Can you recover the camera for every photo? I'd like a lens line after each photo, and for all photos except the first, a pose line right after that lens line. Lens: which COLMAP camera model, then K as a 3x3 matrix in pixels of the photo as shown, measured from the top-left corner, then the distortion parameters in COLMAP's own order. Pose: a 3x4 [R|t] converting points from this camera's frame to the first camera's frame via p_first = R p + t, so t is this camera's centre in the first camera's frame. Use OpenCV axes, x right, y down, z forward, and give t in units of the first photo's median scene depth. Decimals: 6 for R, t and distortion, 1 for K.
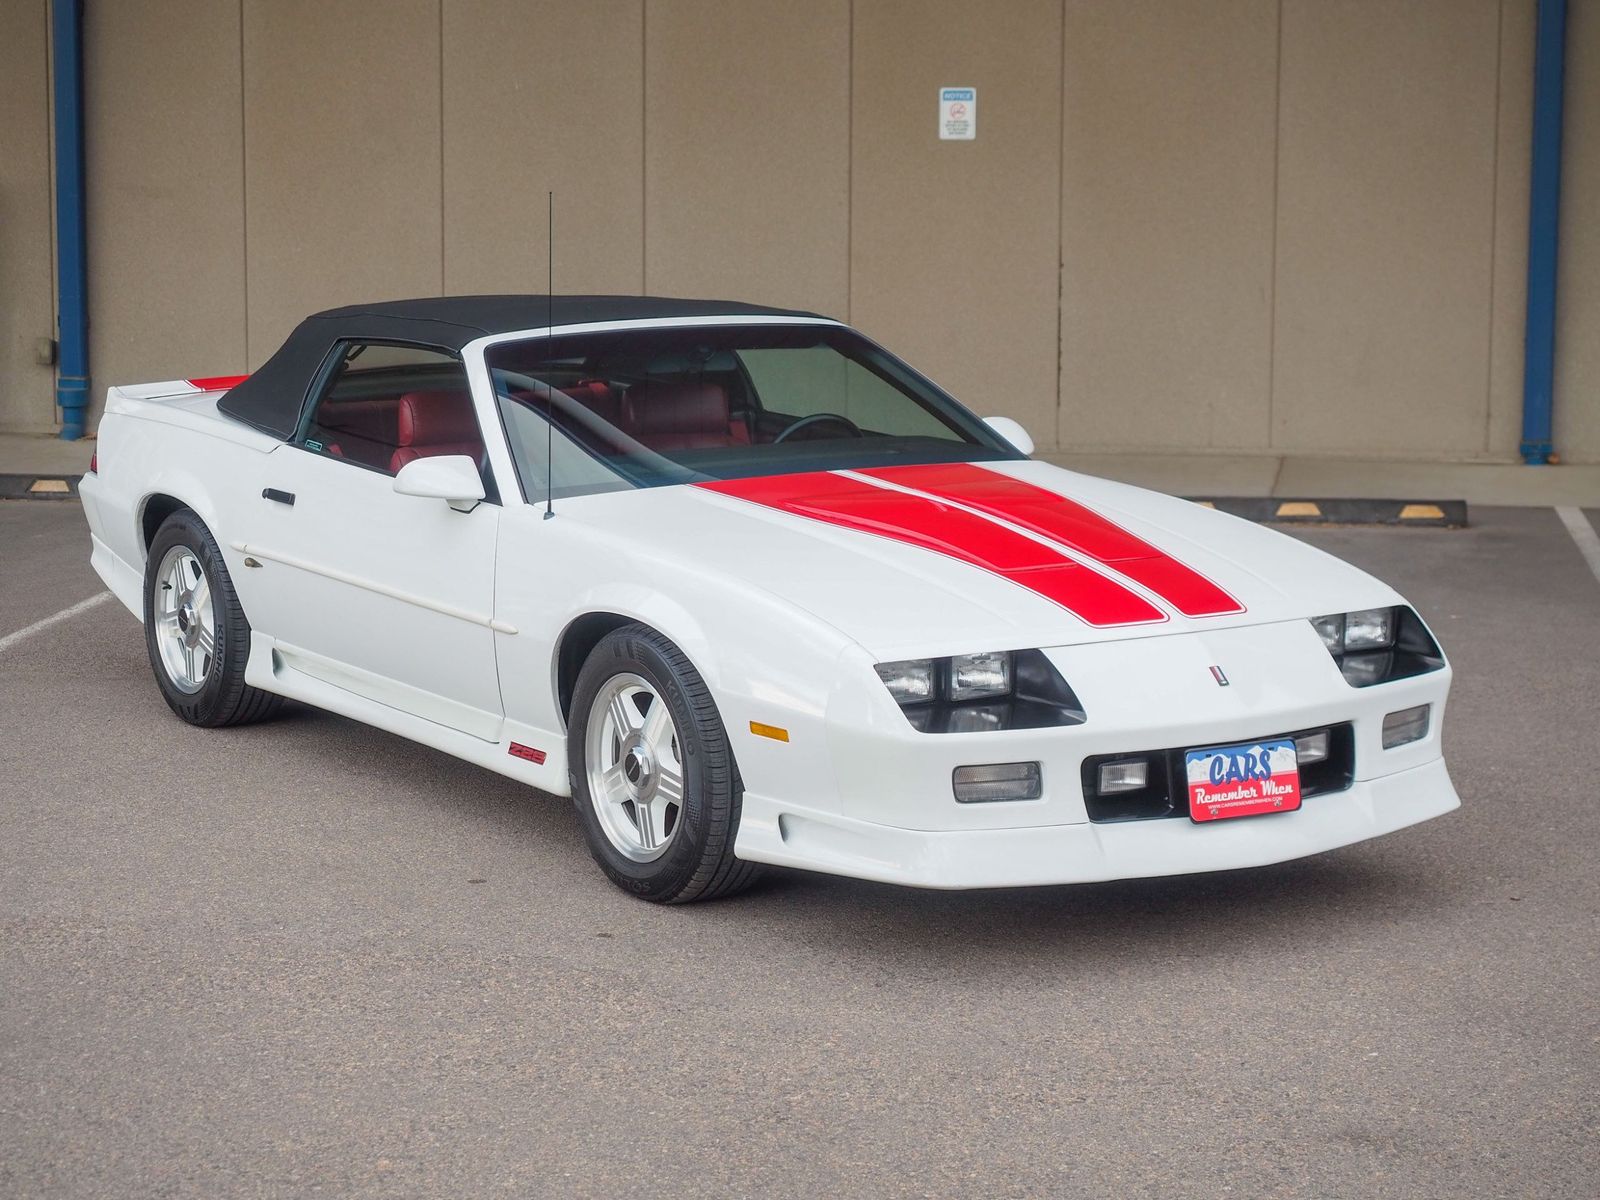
lens RADIAL K [[3308.4, 0, 800.0], [0, 3308.4, 600.0], [0, 0, 1]] dist [0.014554, 0.038805]
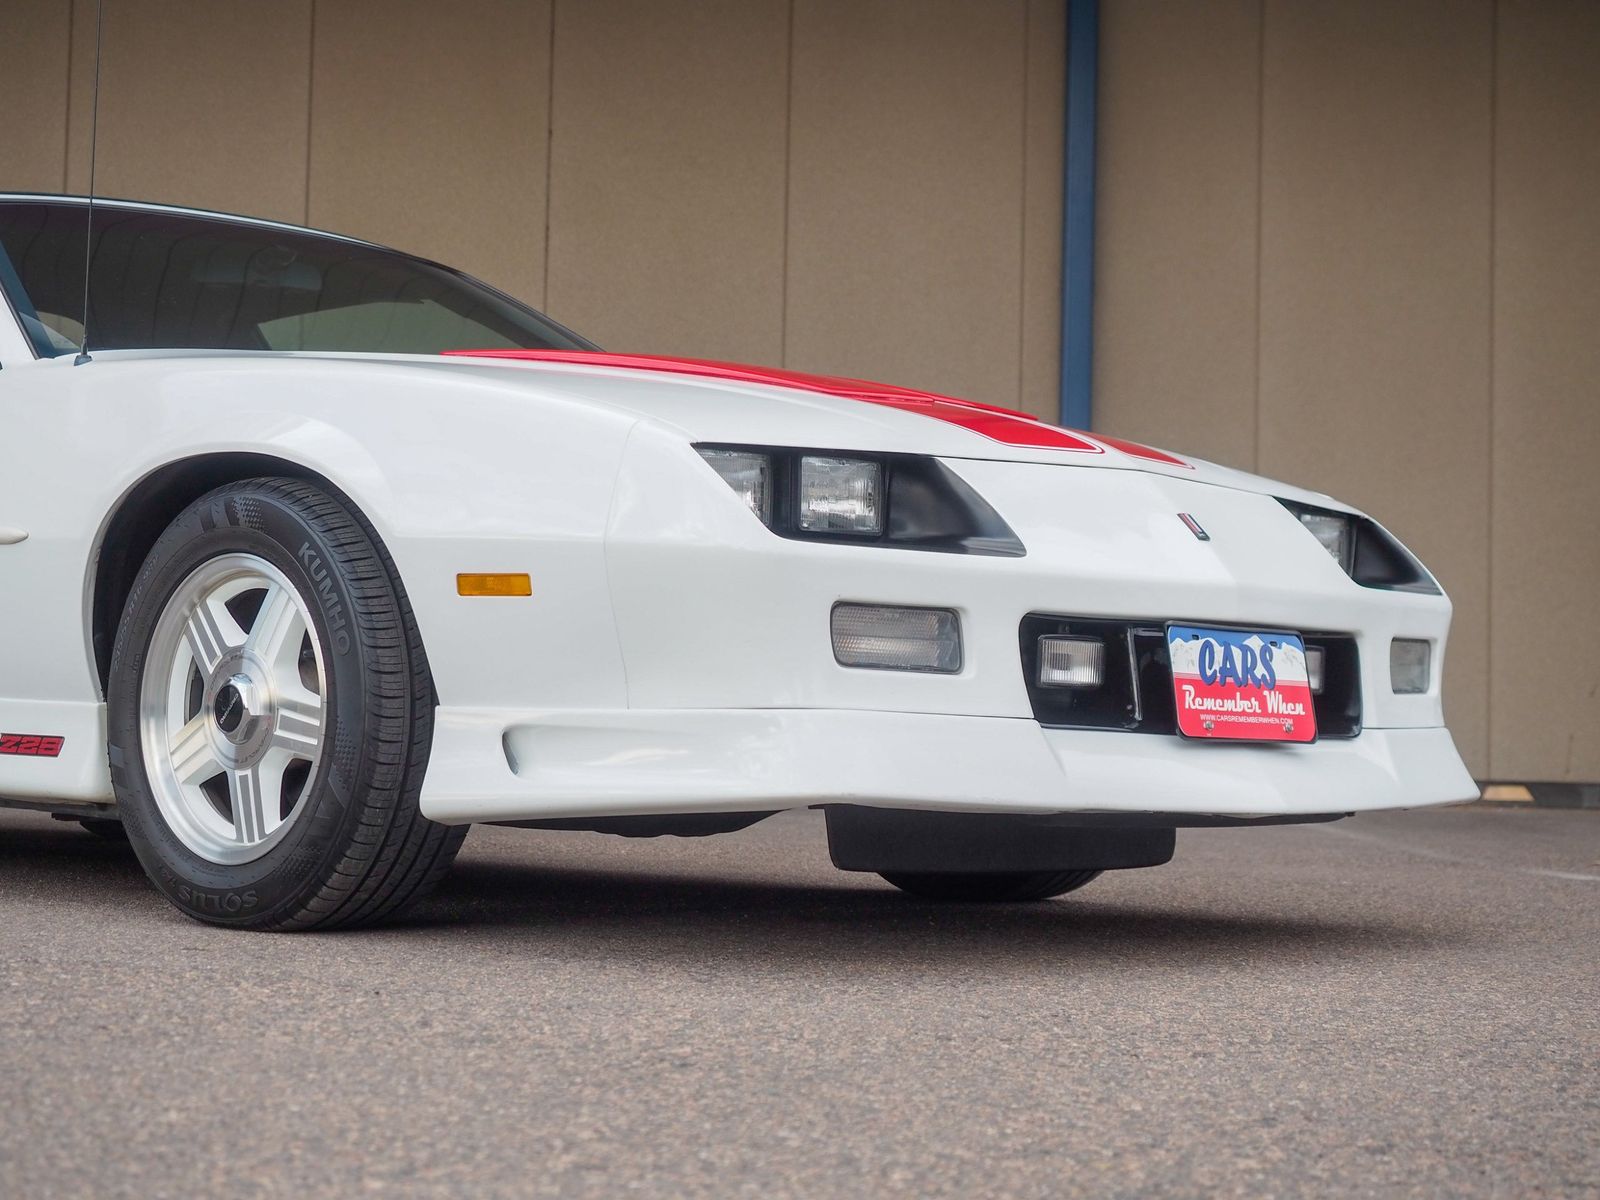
lens RADIAL K [[3154.7, 0, 800.0], [0, 3154.7, 600.0], [0, 0, 1]] dist [-0.059187, -0.204656]
pose [[0.976819, 0.025699, 0.212517, -0.075620], [0.012624, 0.984124, -0.177033, 0.143043], [-0.213693, 0.175612, 0.960987, 0.436766]]
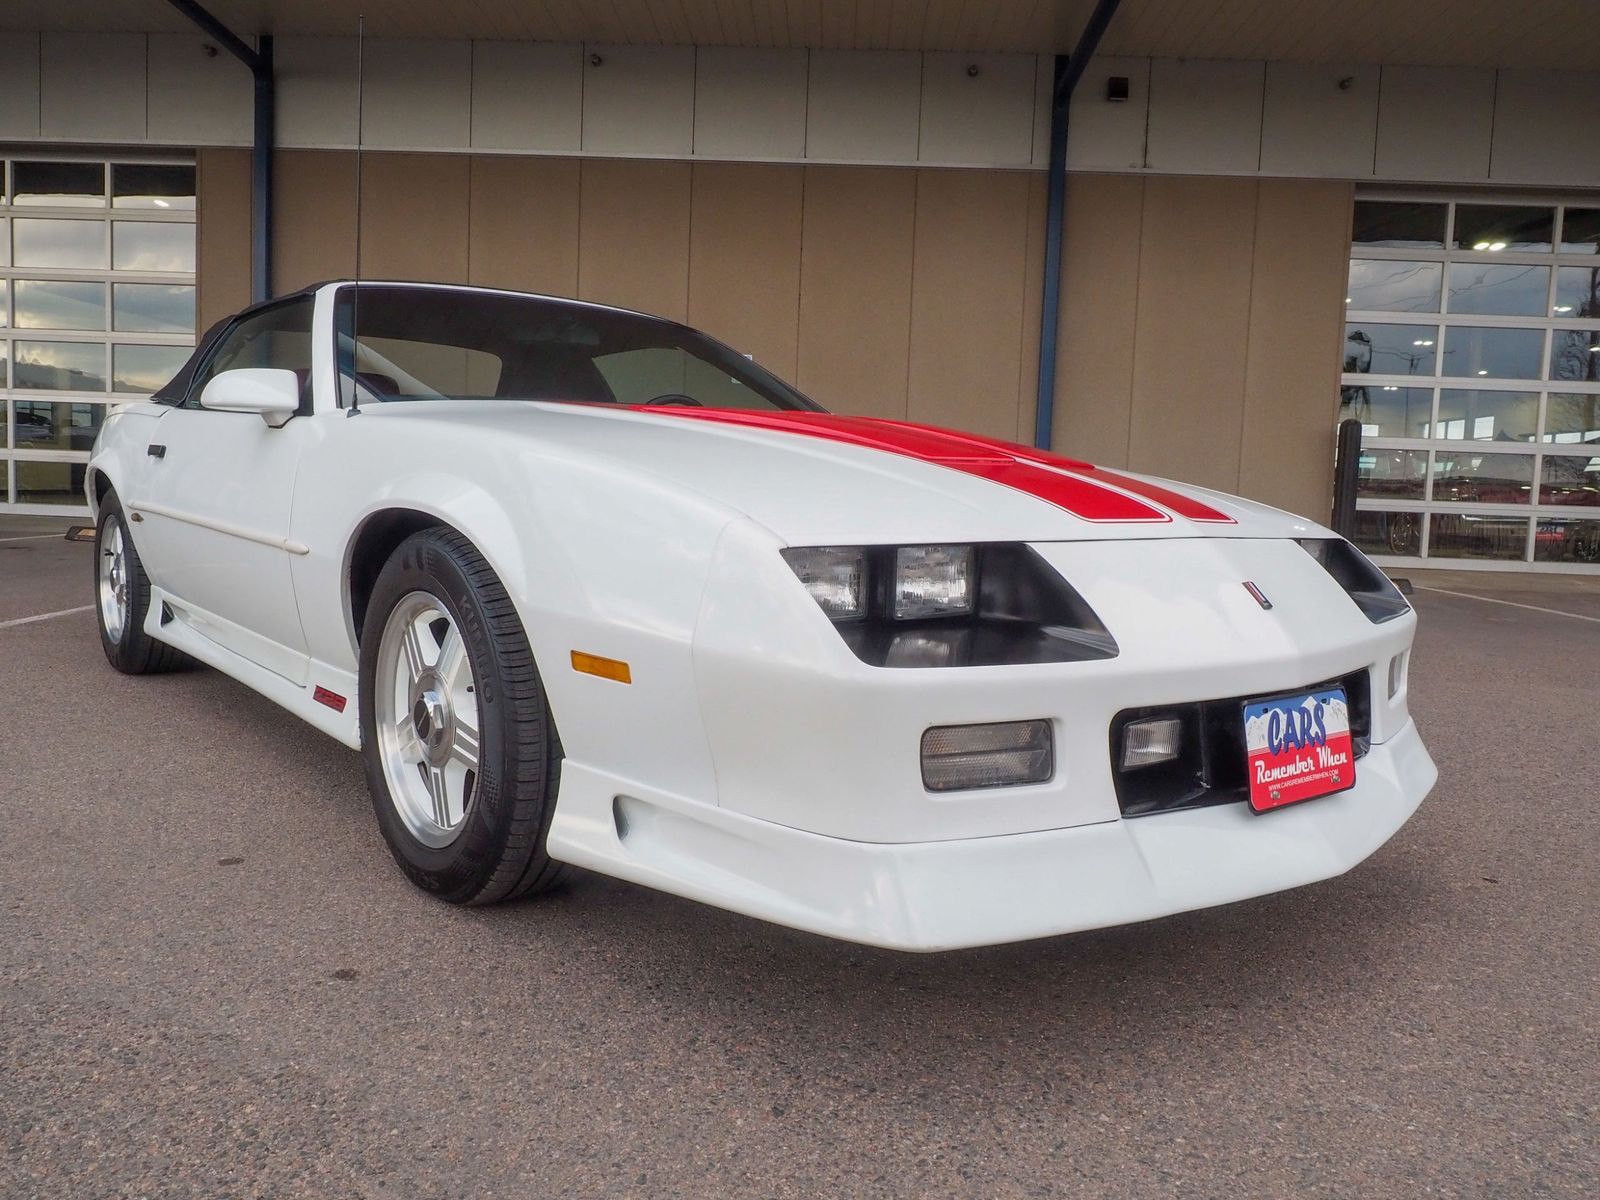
lens RADIAL K [[1191.5, 0, 800.0], [0, 1191.5, 600.0], [0, 0, 1]] dist [-0.017369, -0.000381]
pose [[0.992498, 0.019640, 0.120670, 0.000947], [-0.014720, 0.999029, -0.041532, 0.035701], [-0.121369, 0.039444, 0.991823, 0.763934]]
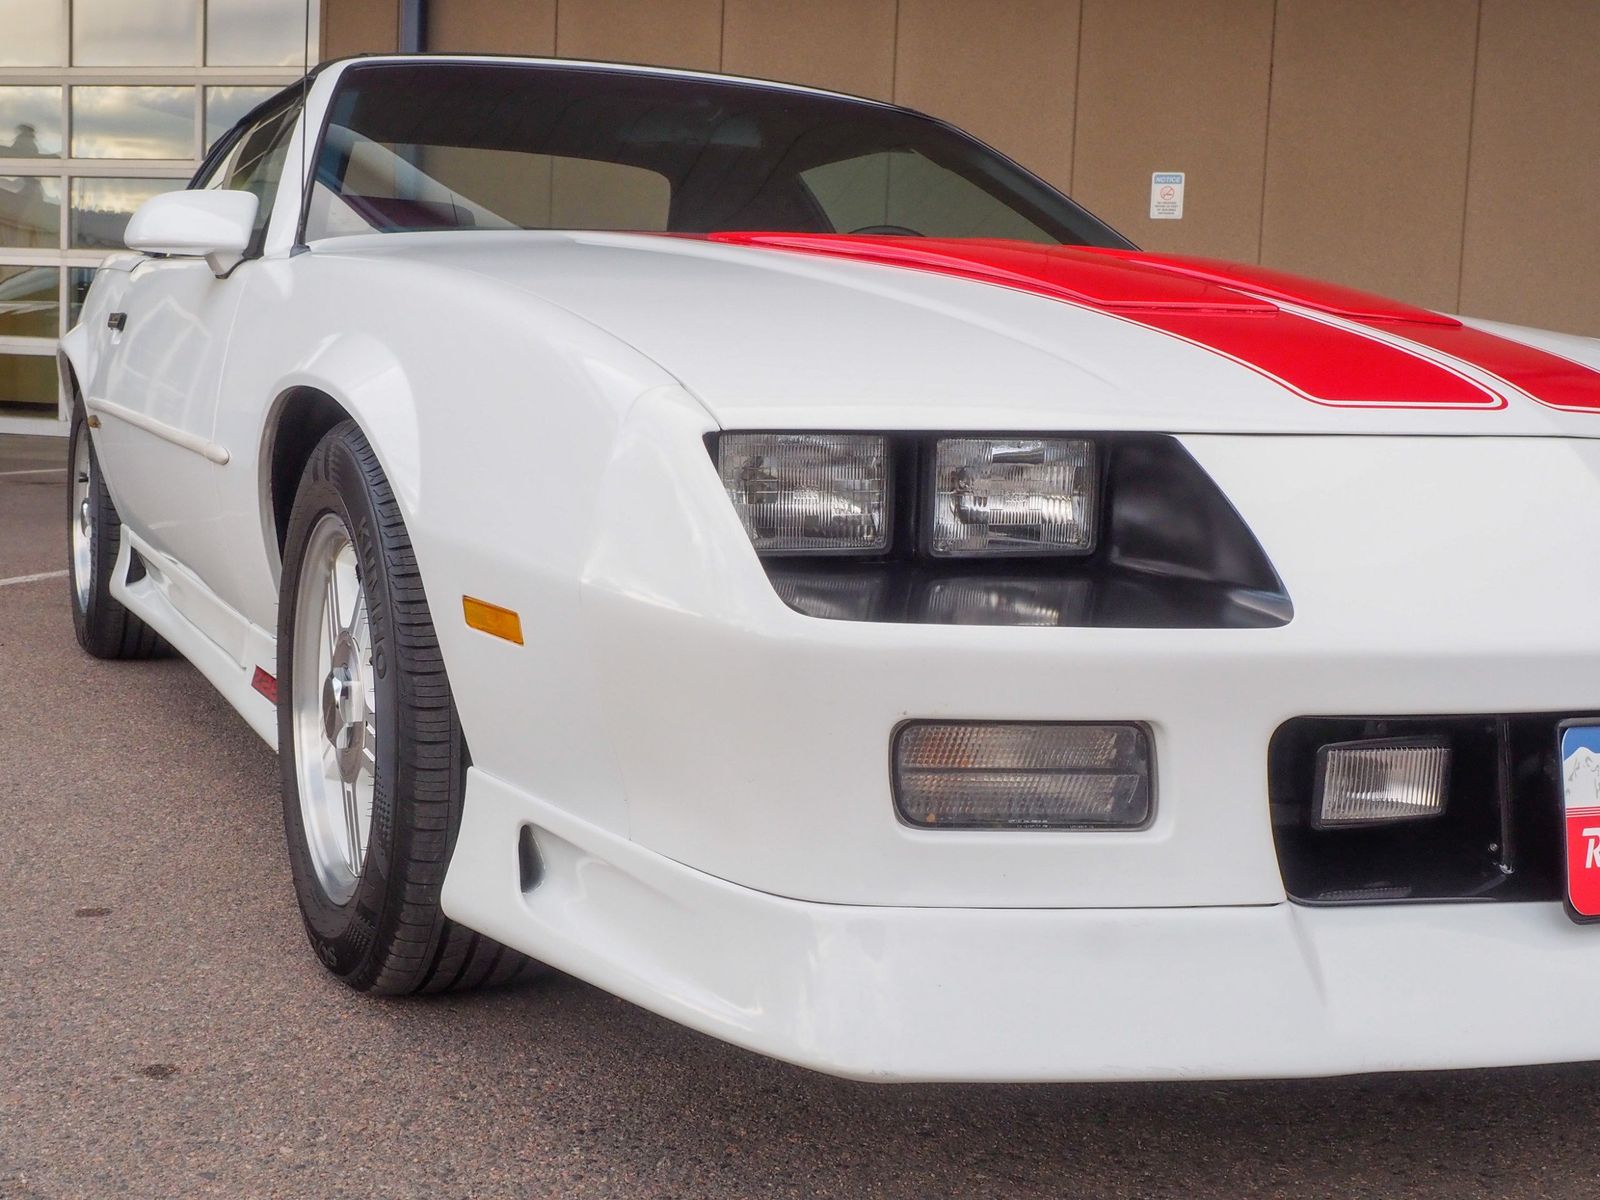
lens RADIAL K [[2025.9, 0, 800.0], [0, 2025.9, 600.0], [0, 0, 1]] dist [0.002717, -0.005364]
pose [[0.989254, 0.048223, -0.138028, 0.062132], [-0.053296, 0.998024, -0.033289, 0.043290], [0.136150, 0.040288, 0.989869, 0.751803]]
